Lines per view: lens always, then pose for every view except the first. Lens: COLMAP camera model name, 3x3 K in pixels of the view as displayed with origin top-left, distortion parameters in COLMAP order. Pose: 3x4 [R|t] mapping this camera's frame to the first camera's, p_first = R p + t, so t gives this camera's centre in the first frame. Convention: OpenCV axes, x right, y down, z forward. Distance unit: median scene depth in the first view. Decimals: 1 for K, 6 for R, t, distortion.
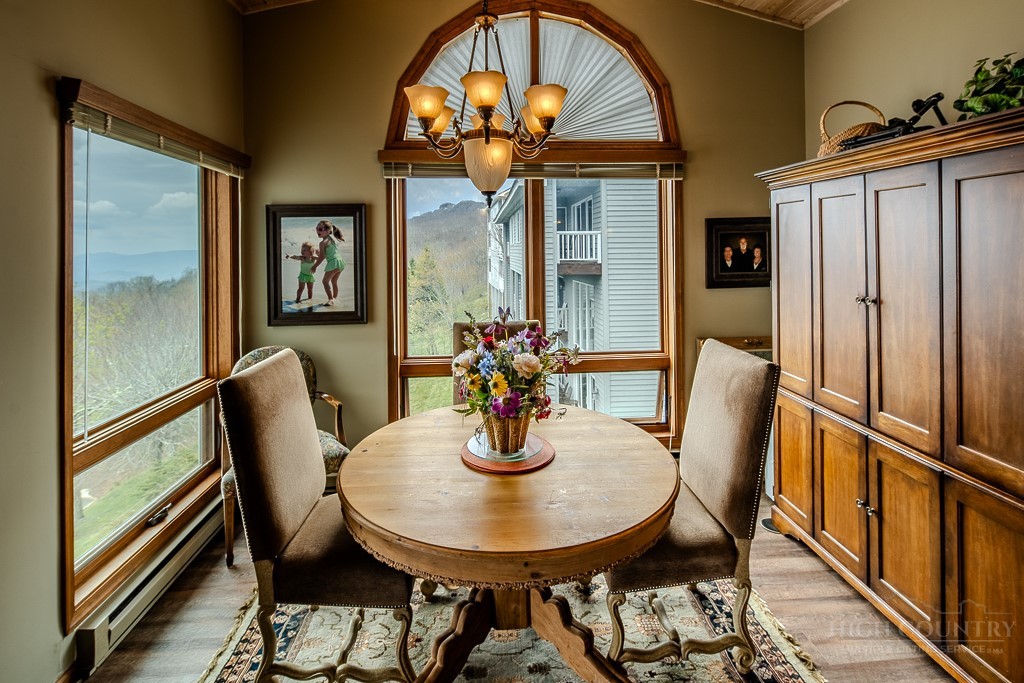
lens RADIAL K [[513.6, 0, 508.6], [0, 513.6, 269.7], [0, 0, 1]] dist [-0.000406, -0.000441]
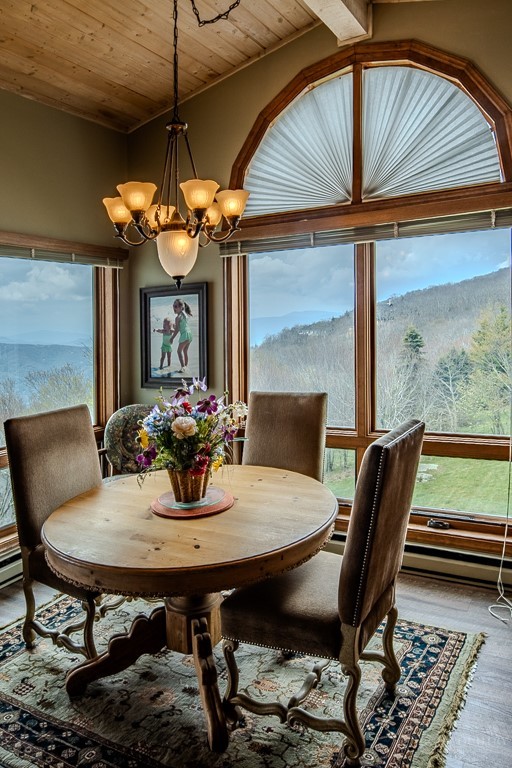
lens RADIAL K [[581.8, 0, 255.2], [0, 581.8, 338.8], [0, 0, 1]] dist [0.005760, 0.002435]
pose [[0.829884, -0.006385, -0.557900, 0.515071], [0.011175, 0.999924, 0.005179, -0.010400], [0.557824, -0.010532, 0.829892, 0.009554]]
